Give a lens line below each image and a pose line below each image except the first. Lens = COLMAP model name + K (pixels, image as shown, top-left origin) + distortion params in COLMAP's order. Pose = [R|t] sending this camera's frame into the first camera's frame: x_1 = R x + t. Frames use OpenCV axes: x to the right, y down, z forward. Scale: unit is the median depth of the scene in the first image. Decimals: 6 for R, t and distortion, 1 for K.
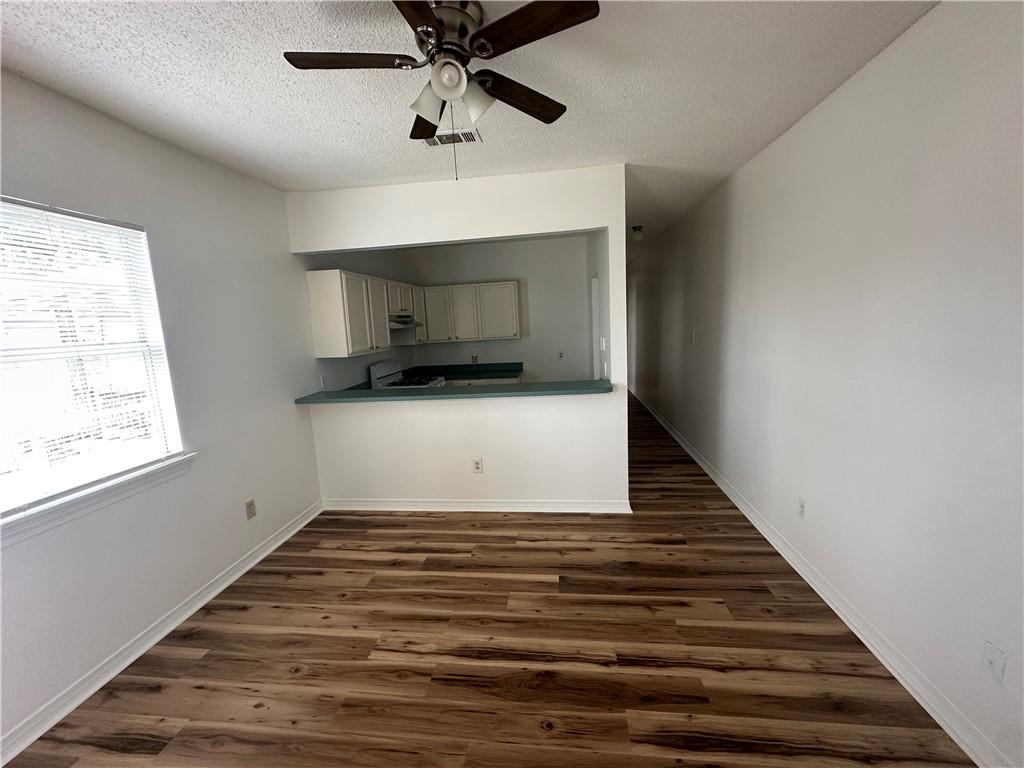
lens RADIAL K [[405.2, 0, 512.0], [0, 405.2, 384.0], [0, 0, 1]] dist [0.000751, 0.000221]
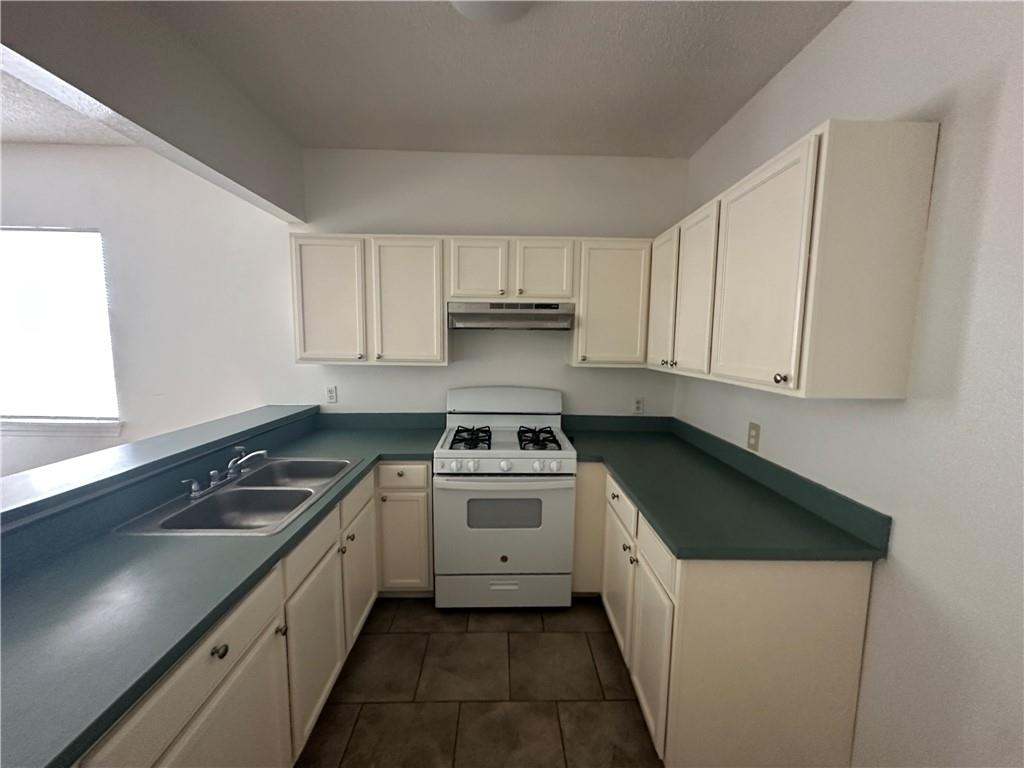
lens RADIAL K [[405.2, 0, 512.0], [0, 405.2, 384.0], [0, 0, 1]] dist [0.000751, 0.000221]
pose [[0.129979, 0.157692, -0.978897, 0.282291], [-0.174621, 0.975481, 0.133955, -0.168093], [0.976019, 0.153525, 0.154328, 1.129024]]
